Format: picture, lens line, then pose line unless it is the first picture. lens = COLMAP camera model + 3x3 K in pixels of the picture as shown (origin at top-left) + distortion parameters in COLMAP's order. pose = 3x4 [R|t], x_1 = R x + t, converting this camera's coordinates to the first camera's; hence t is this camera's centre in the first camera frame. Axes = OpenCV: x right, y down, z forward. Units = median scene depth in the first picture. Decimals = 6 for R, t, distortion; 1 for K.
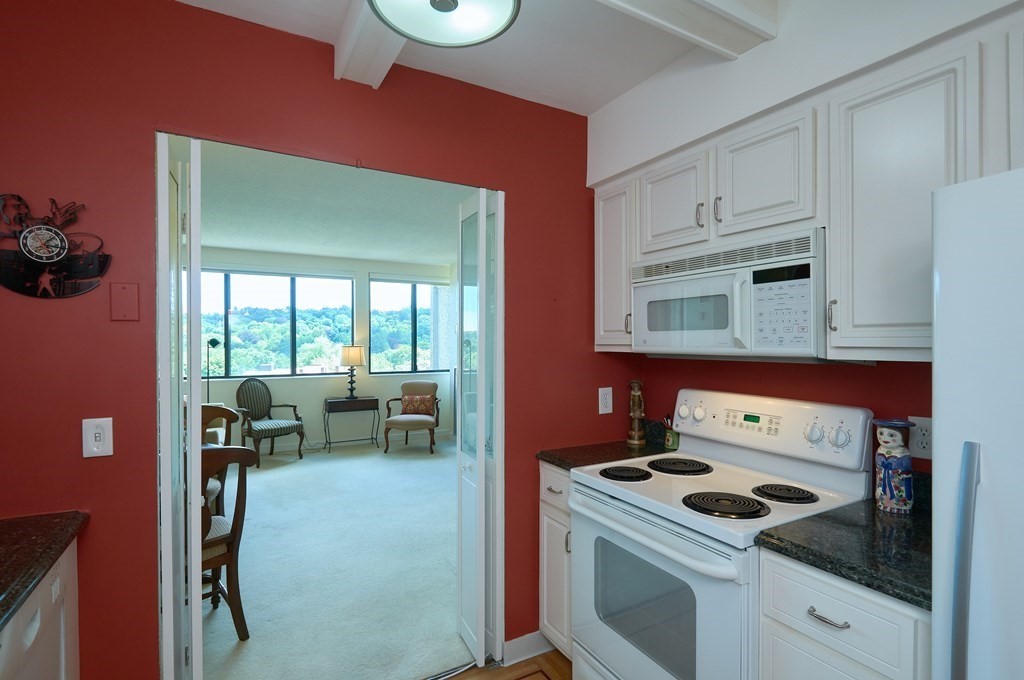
lens RADIAL K [[508.7, 0, 528.0], [0, 508.7, 345.8], [0, 0, 1]] dist [0.001899, 0.000485]
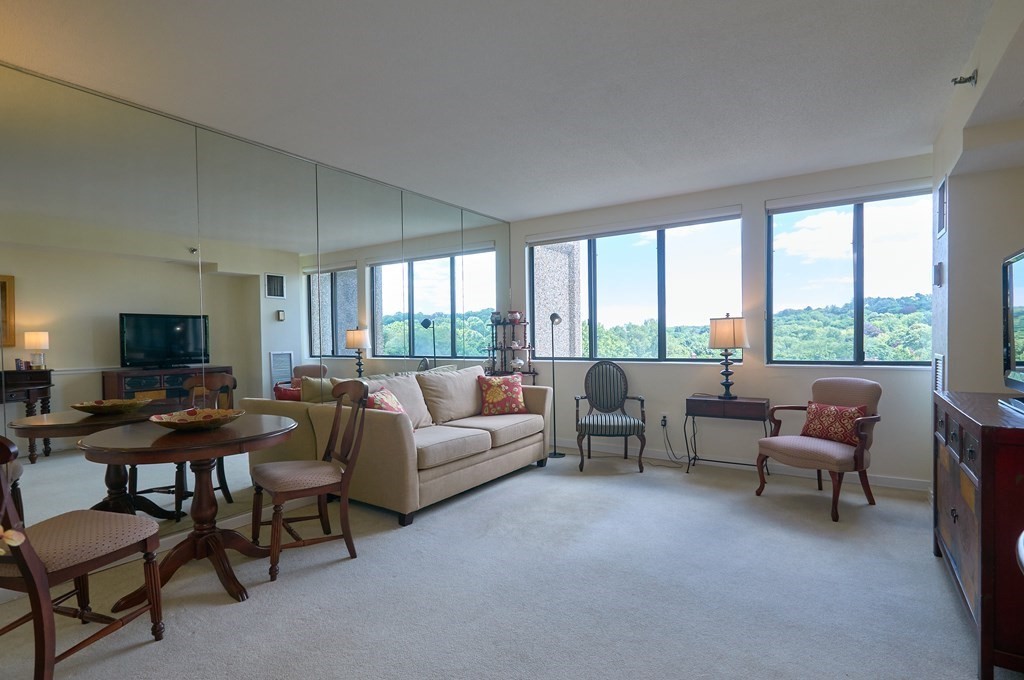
lens RADIAL K [[508.7, 0, 513.4], [0, 508.7, 348.2], [0, 0, 1]] dist [0.001899, 0.000485]
pose [[0.441286, 0.010144, -0.897309, 0.120343], [0.005143, 0.999891, 0.013832, 0.028445], [0.897352, -0.010719, 0.441186, 0.465779]]
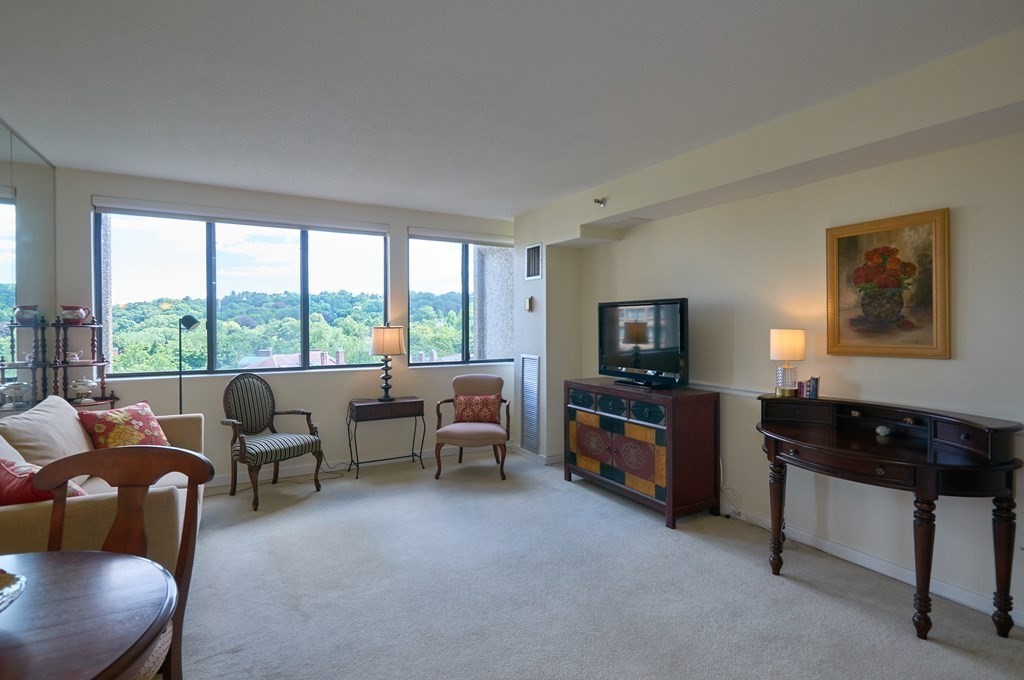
lens RADIAL K [[508.7, 0, 527.8], [0, 508.7, 333.1], [0, 0, 1]] dist [0.001899, 0.000485]
pose [[0.999995, -0.001771, 0.002475, -0.149947], [0.001757, 0.999984, 0.005465, 0.005239], [-0.002485, -0.005461, 0.999982, 0.285065]]
